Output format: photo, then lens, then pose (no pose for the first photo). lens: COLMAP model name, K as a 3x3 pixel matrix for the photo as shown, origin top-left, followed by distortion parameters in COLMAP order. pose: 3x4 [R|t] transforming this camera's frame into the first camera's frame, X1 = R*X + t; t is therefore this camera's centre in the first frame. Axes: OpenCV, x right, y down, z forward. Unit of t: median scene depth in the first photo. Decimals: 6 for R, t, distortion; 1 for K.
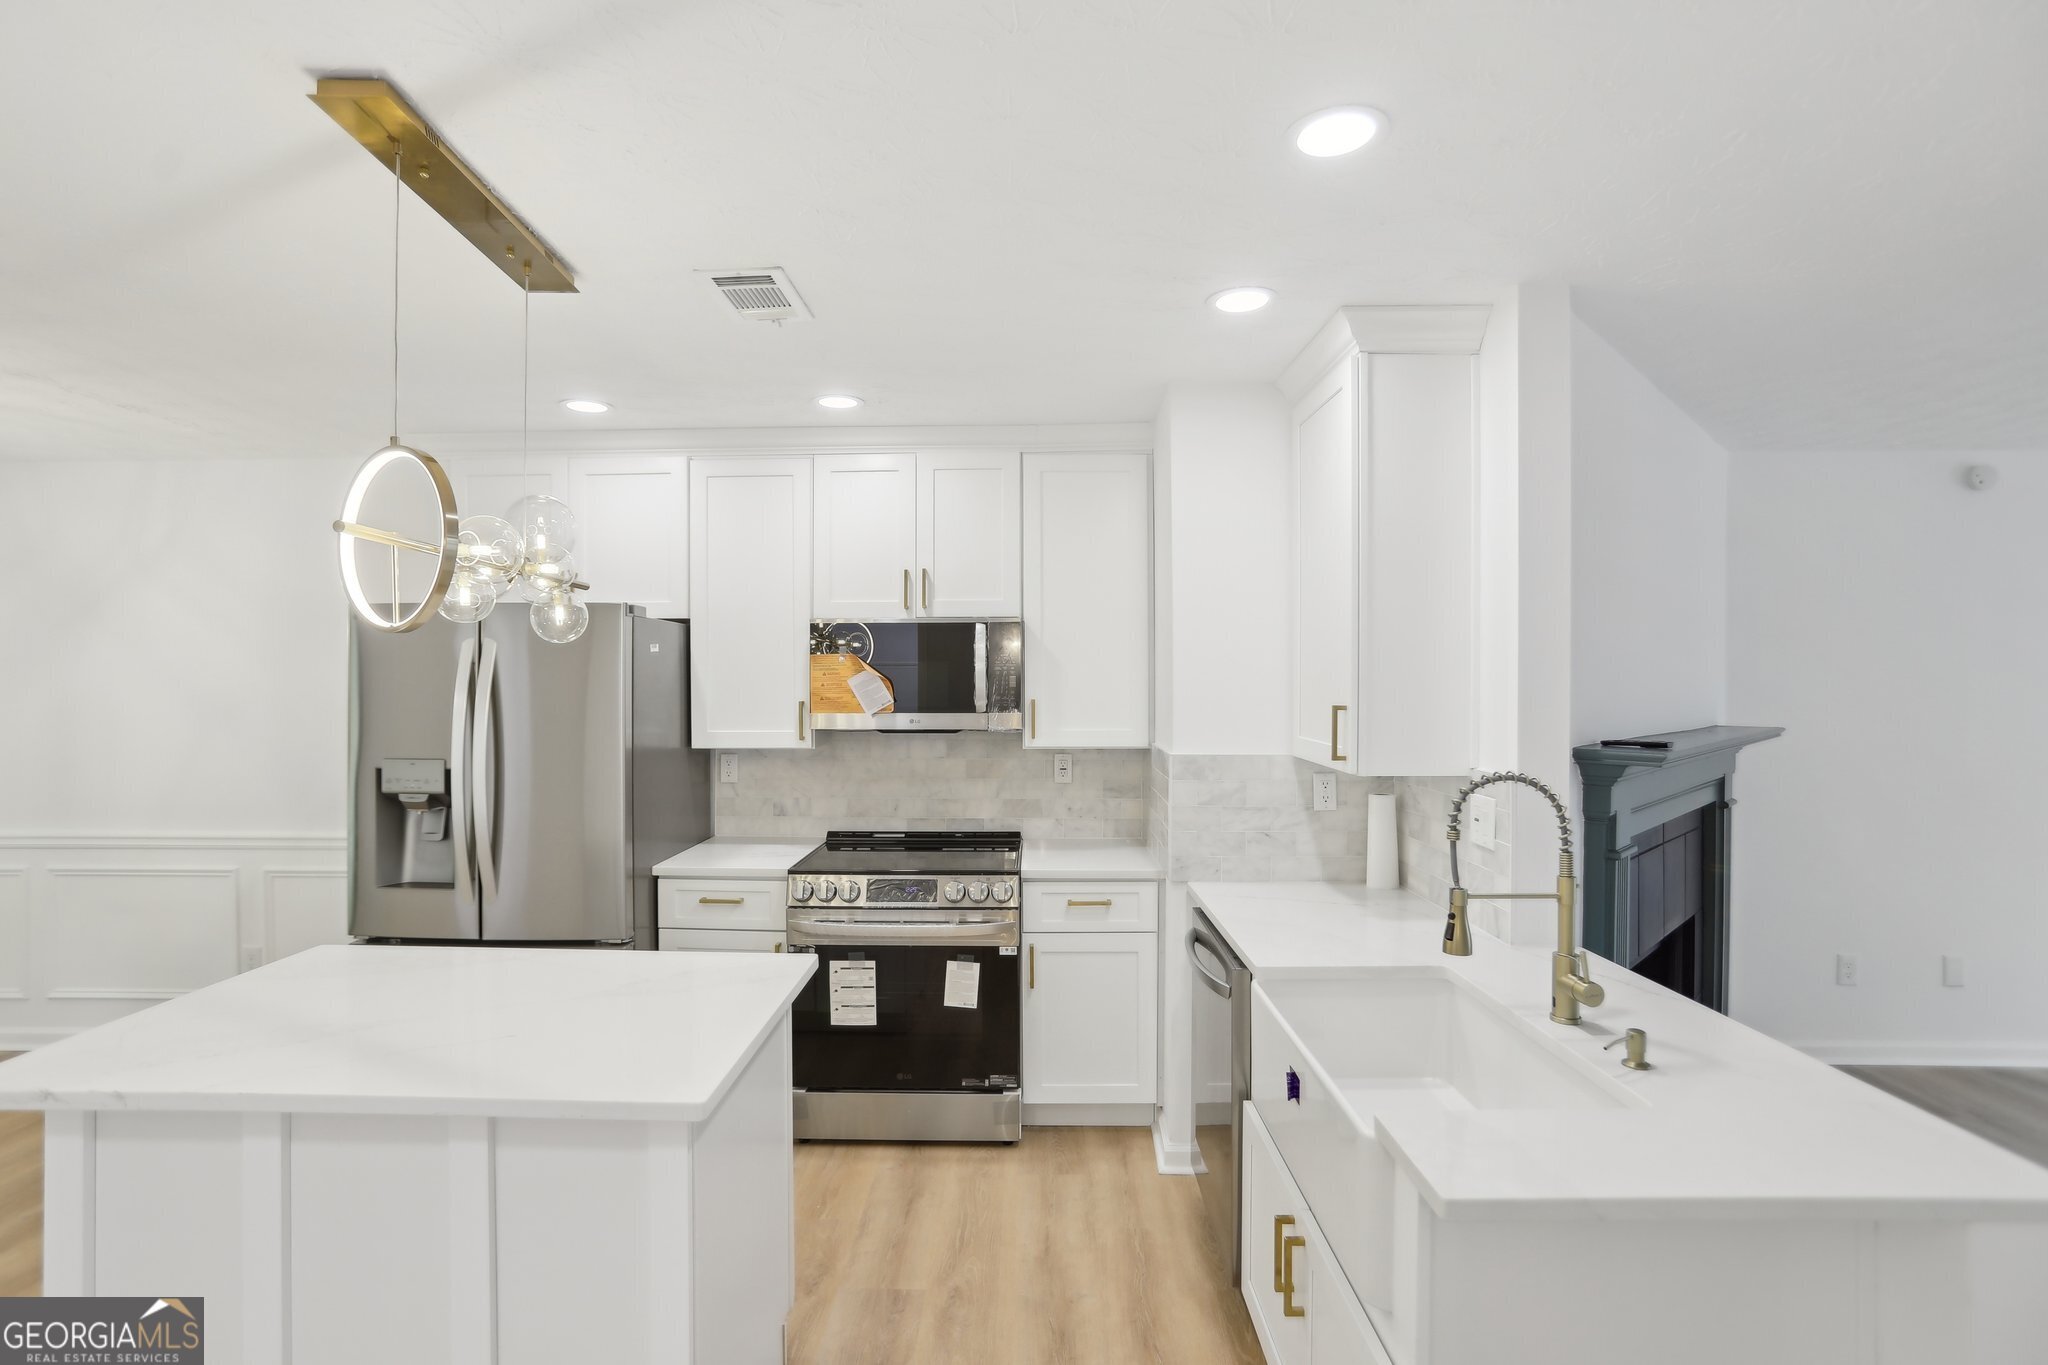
lens RADIAL K [[954.0, 0, 1027.8], [0, 954.0, 688.4], [0, 0, 1]] dist [-0.052033, 0.026012]
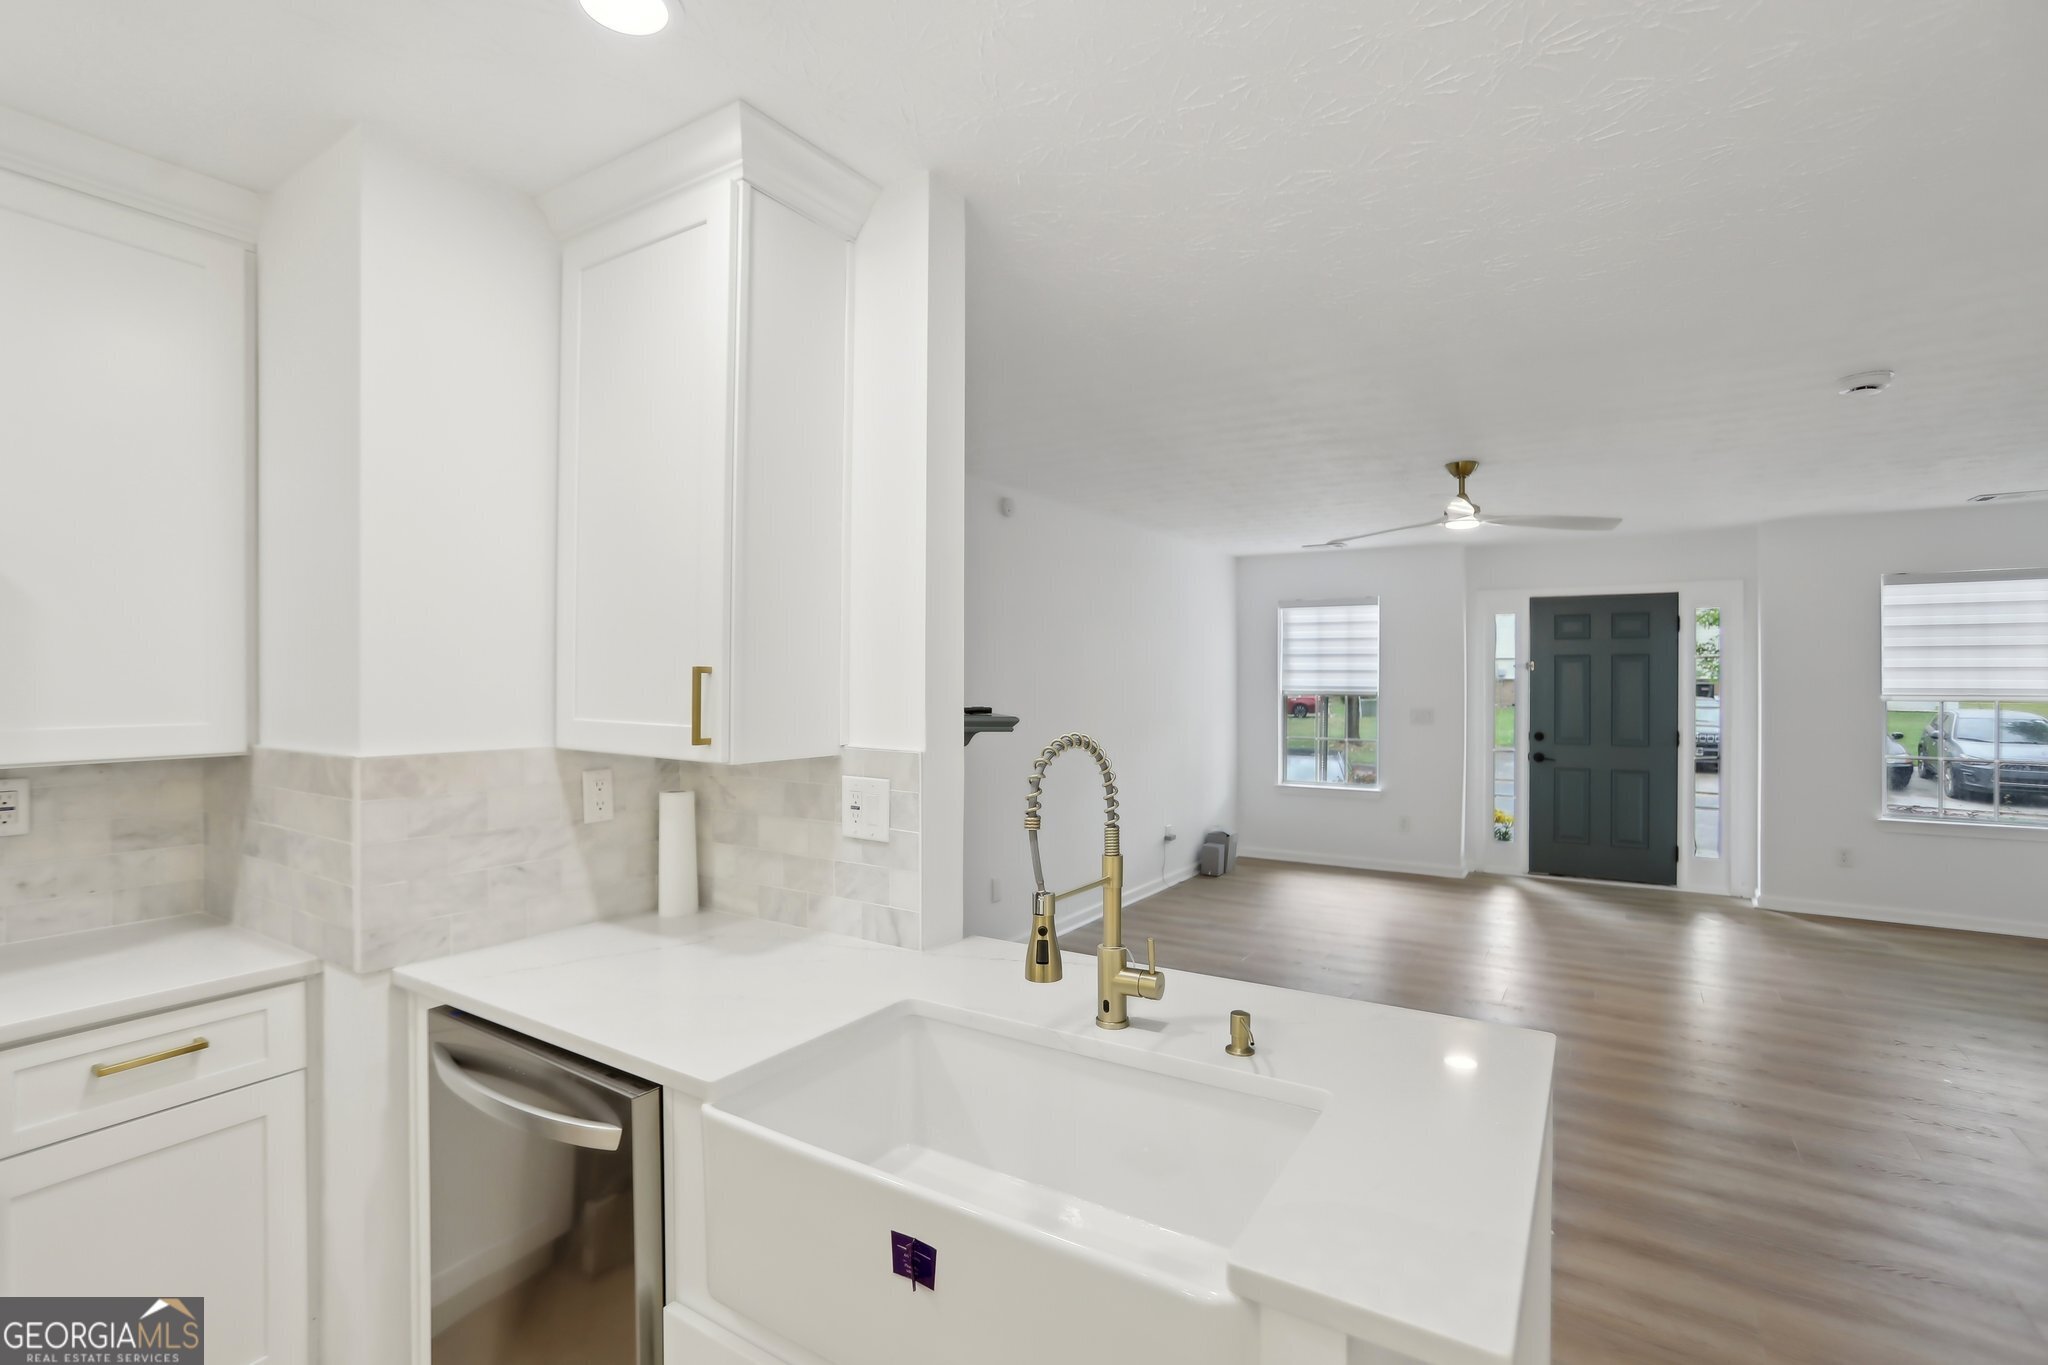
lens RADIAL K [[942.1, 0, 1009.4], [0, 942.1, 683.6], [0, 0, 1]] dist [-0.064189, 0.035118]
pose [[0.539060, -0.002176, 0.842264, -0.109232], [0.004877, 0.999988, -0.000538, 0.026348], [-0.842253, 0.004398, 0.539064, 0.360070]]
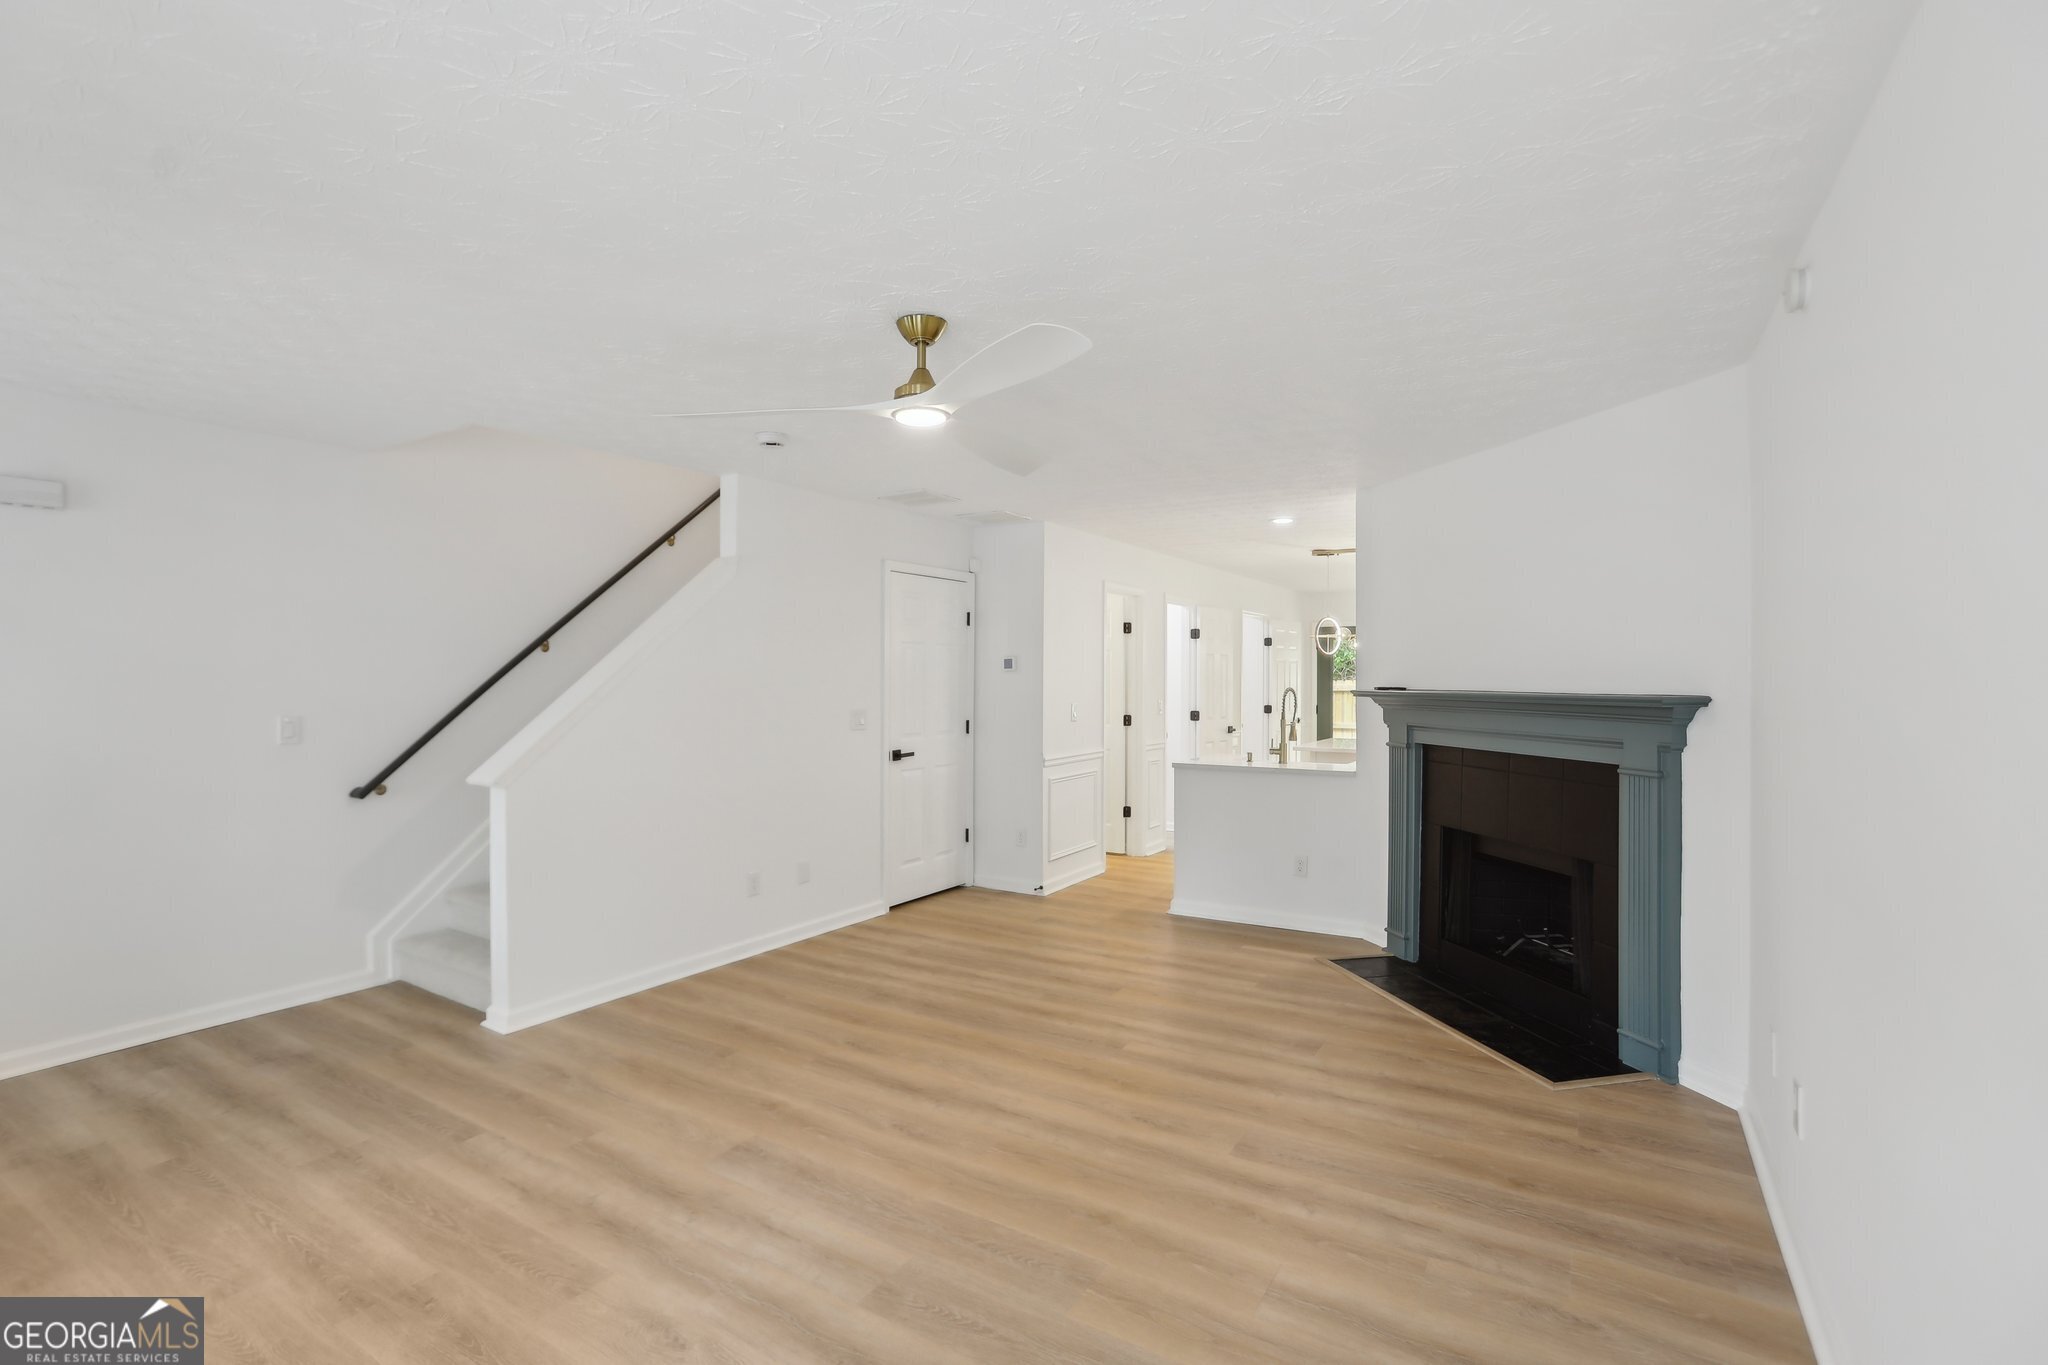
lens RADIAL K [[948.0, 0, 1024.0], [0, 948.0, 682.5], [0, 0, 1]] dist [-0.049516, 0.020629]
pose [[-0.510438, 0.001030, -0.859914, 2.265053], [-0.006015, 0.999971, 0.004768, 0.032260], [0.859894, 0.007606, -0.510416, 1.111644]]
